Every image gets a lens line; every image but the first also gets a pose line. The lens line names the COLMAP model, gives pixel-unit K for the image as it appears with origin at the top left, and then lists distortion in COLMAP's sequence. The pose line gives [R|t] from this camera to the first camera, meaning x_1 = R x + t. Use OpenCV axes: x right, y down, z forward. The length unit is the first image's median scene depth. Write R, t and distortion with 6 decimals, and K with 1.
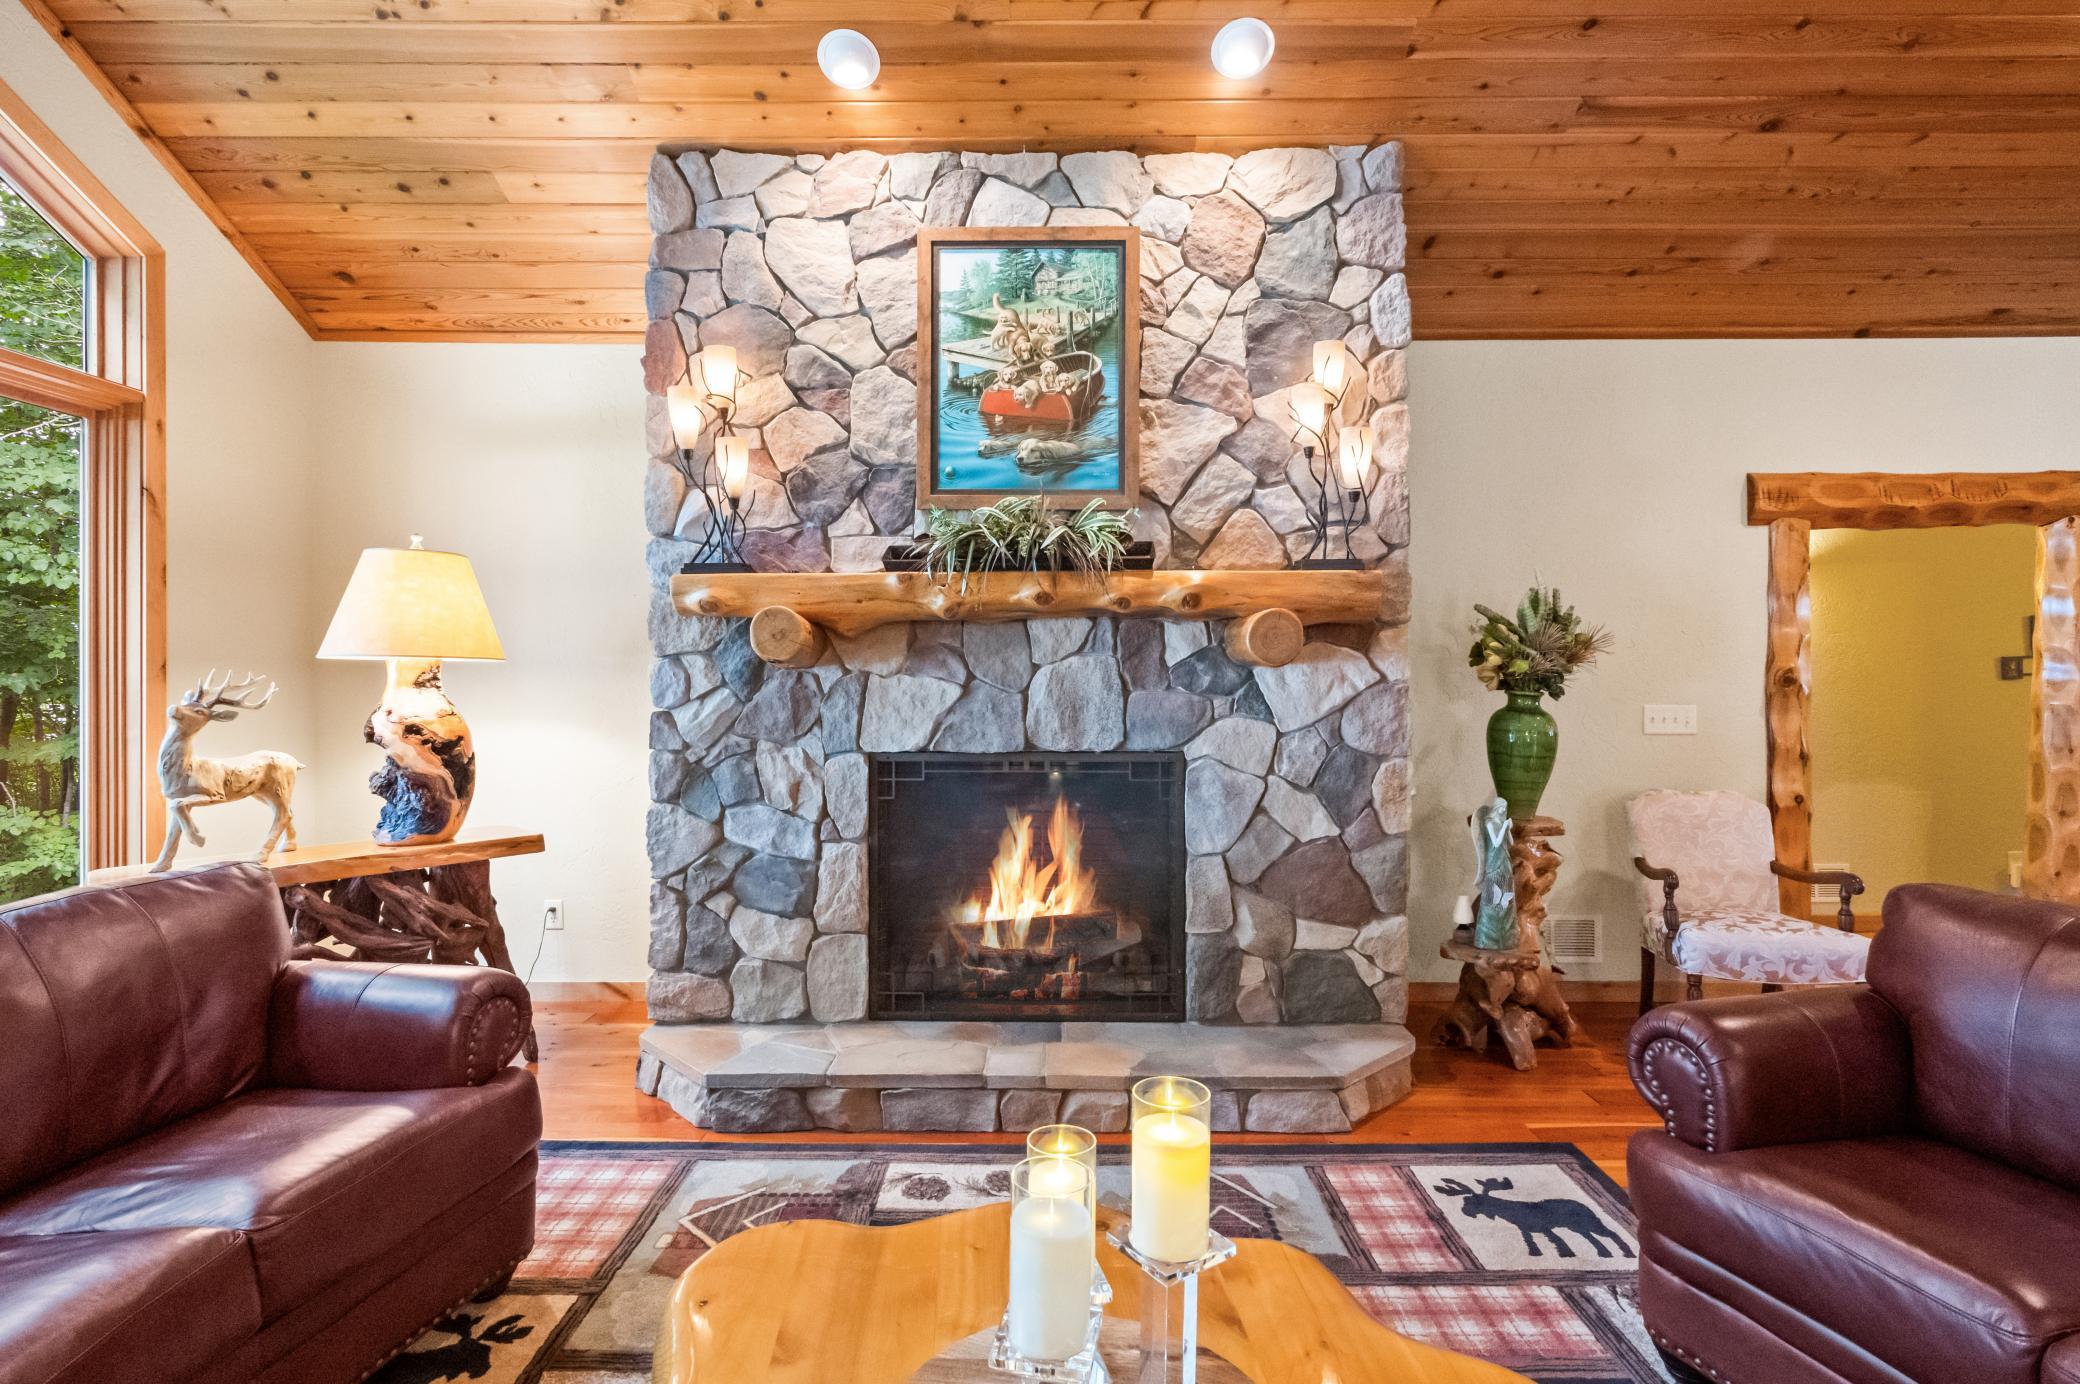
lens RADIAL K [[1032.8, 0, 1046.4], [0, 1032.8, 688.5], [0, 0, 1]] dist [-0.001324, 0.000700]
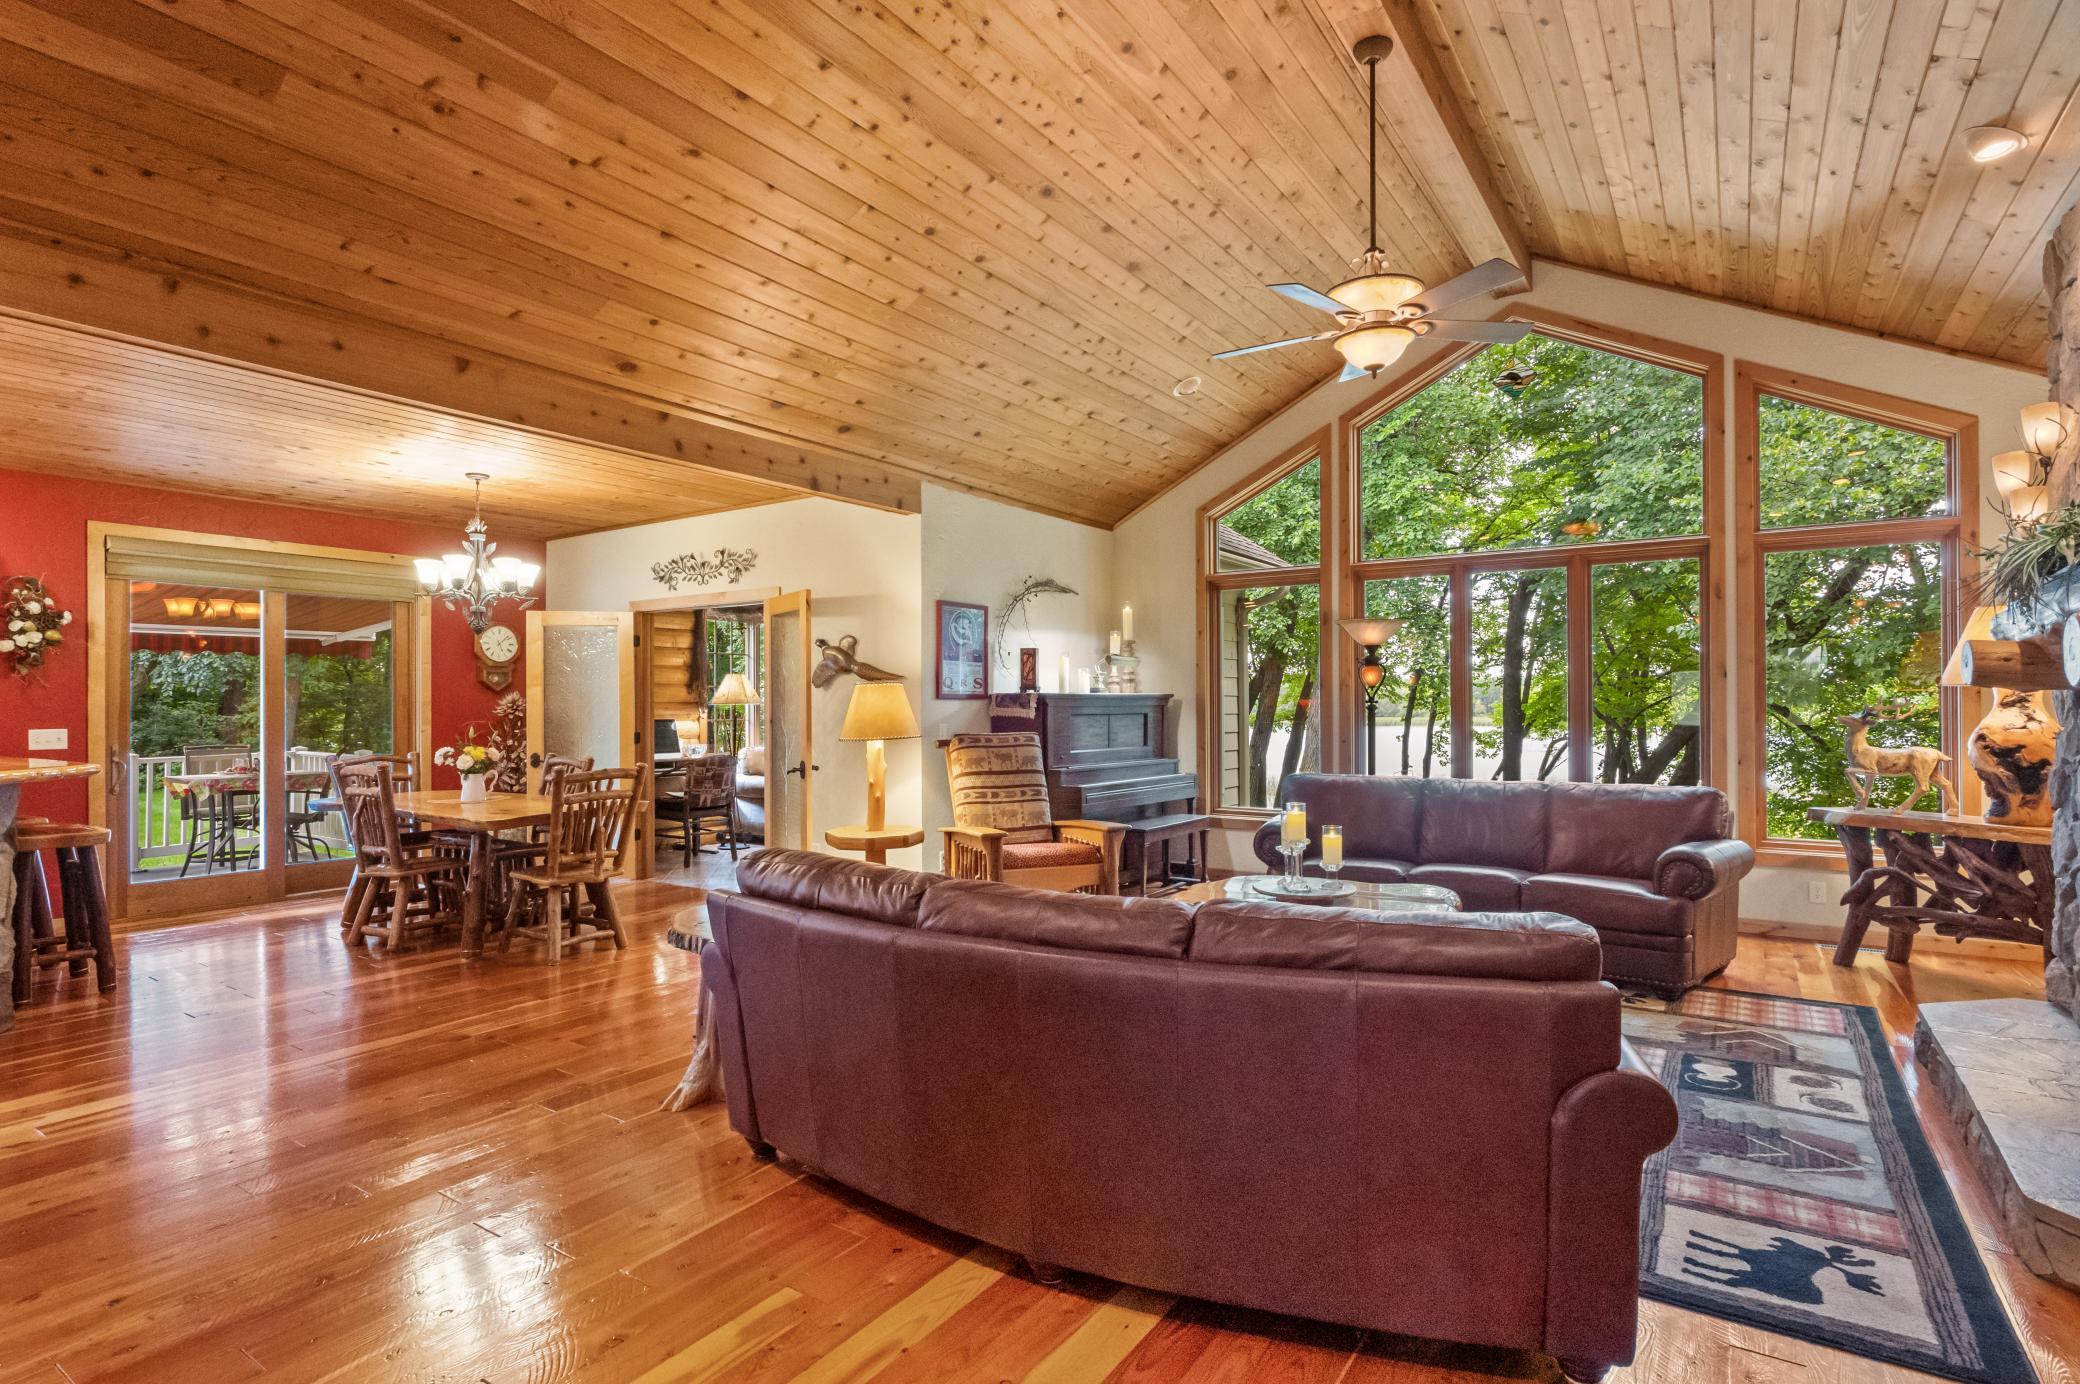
lens RADIAL K [[1026.6, 0, 1037.8], [0, 1026.6, 698.8], [0, 0, 1]] dist [-0.001358, 0.001163]
pose [[-0.558712, -0.000757, -0.829361, 1.649990], [0.001467, 0.999997, -0.001901, -0.015292], [0.829360, -0.002278, -0.558709, 0.966629]]
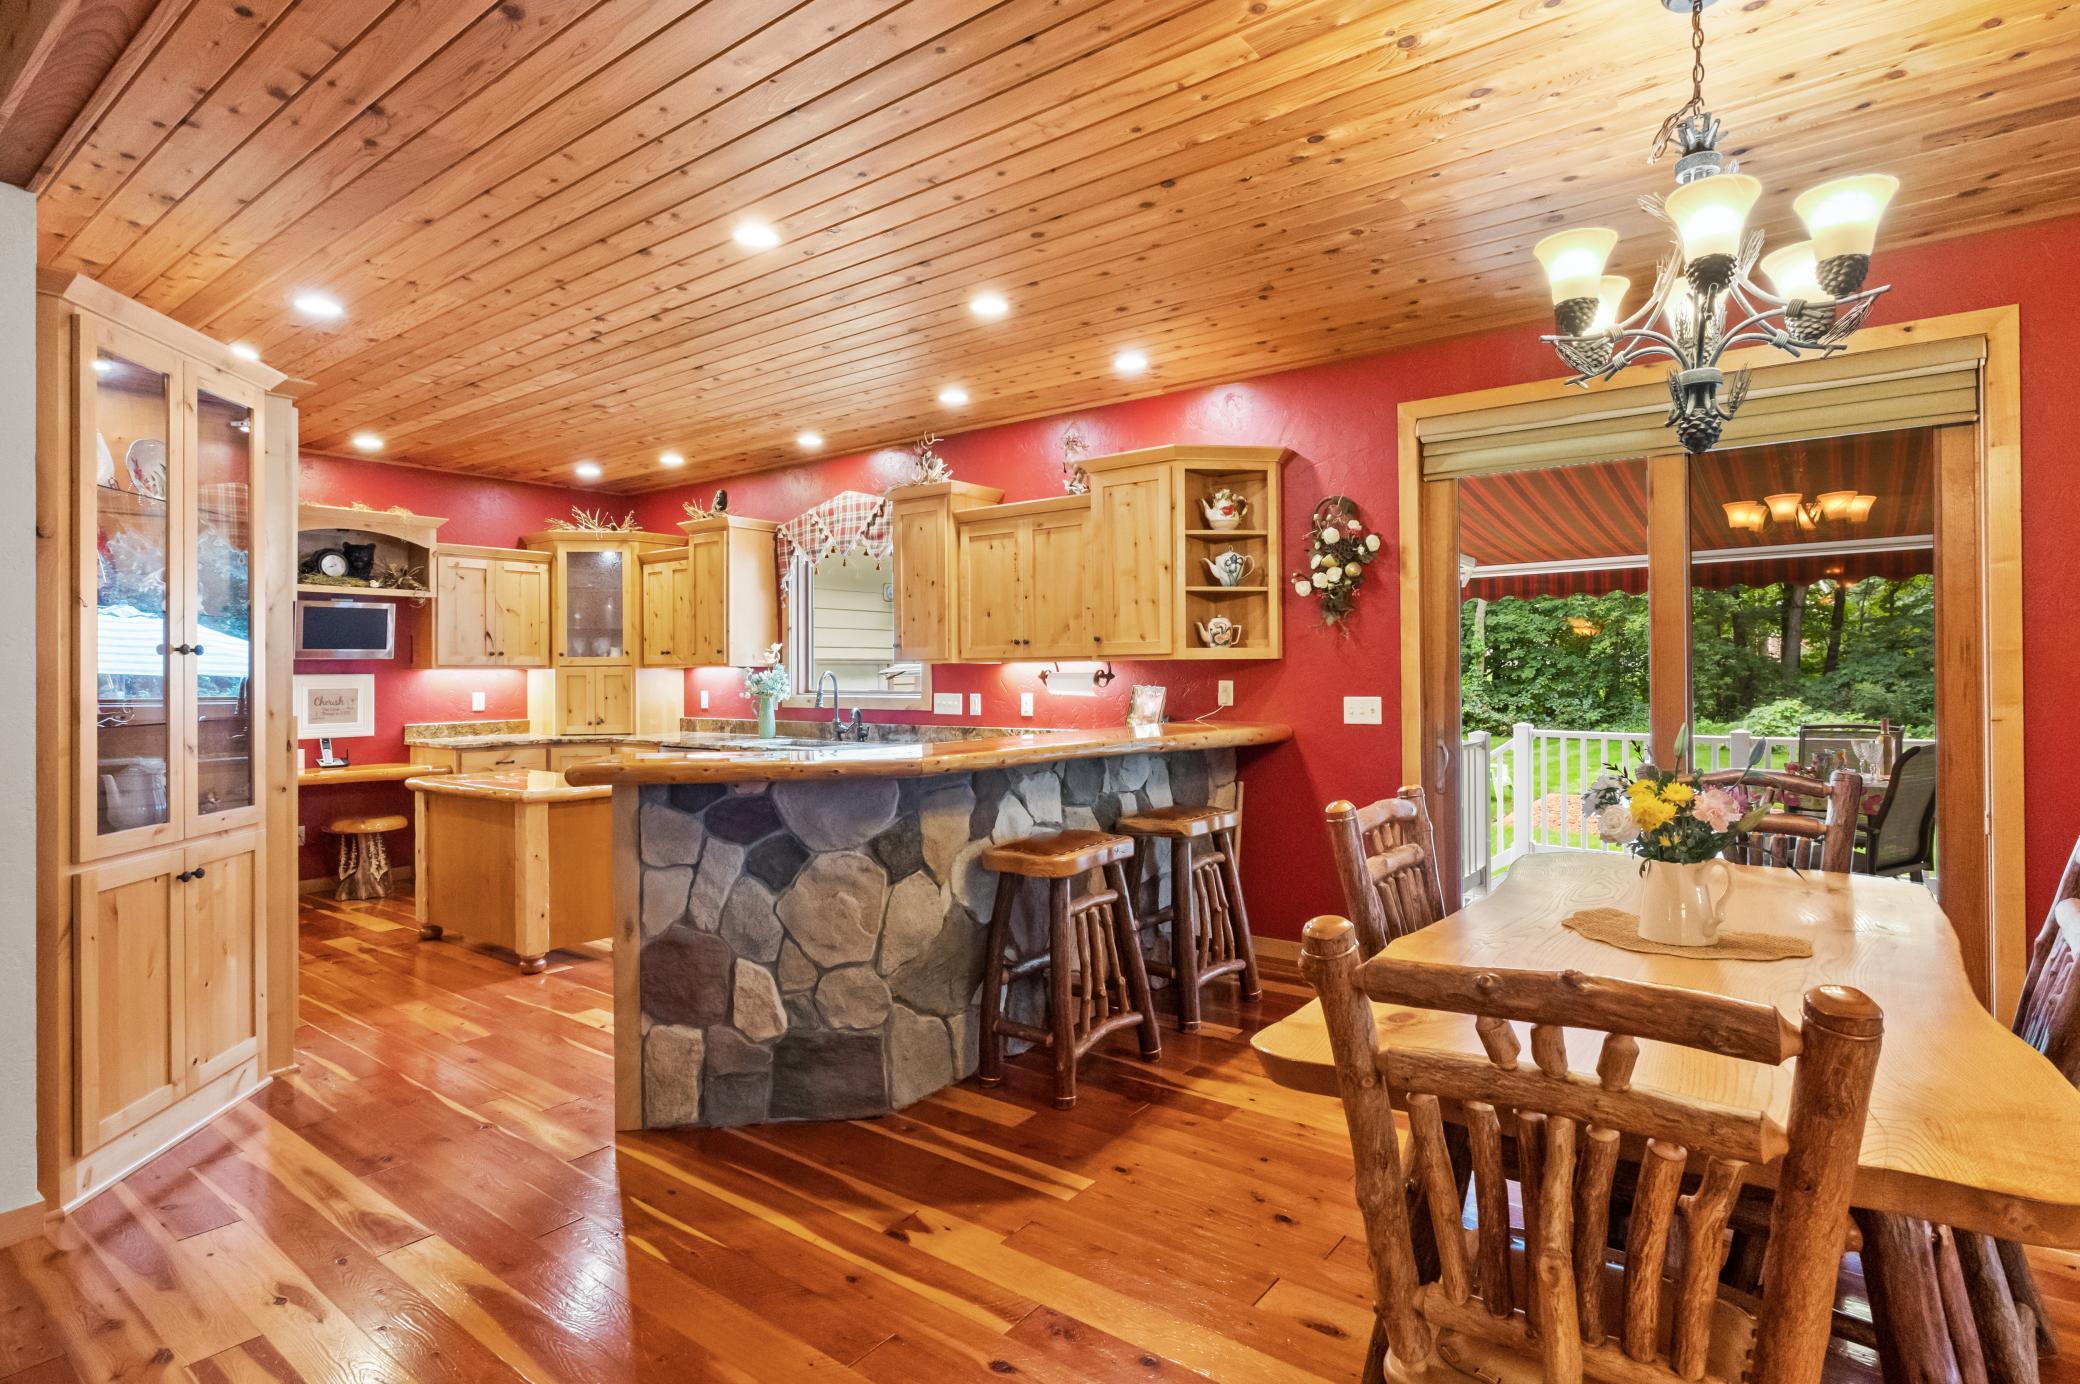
lens RADIAL K [[1050.5, 0, 1046.4], [0, 1050.5, 664.3], [0, 0, 1]] dist [-0.020071, 0.000572]
pose [[-0.801227, 0.012249, 0.598236, 0.267056], [0.010801, 0.999924, -0.006009, -0.003118], [-0.598263, 0.001647, -0.801298, -0.539730]]
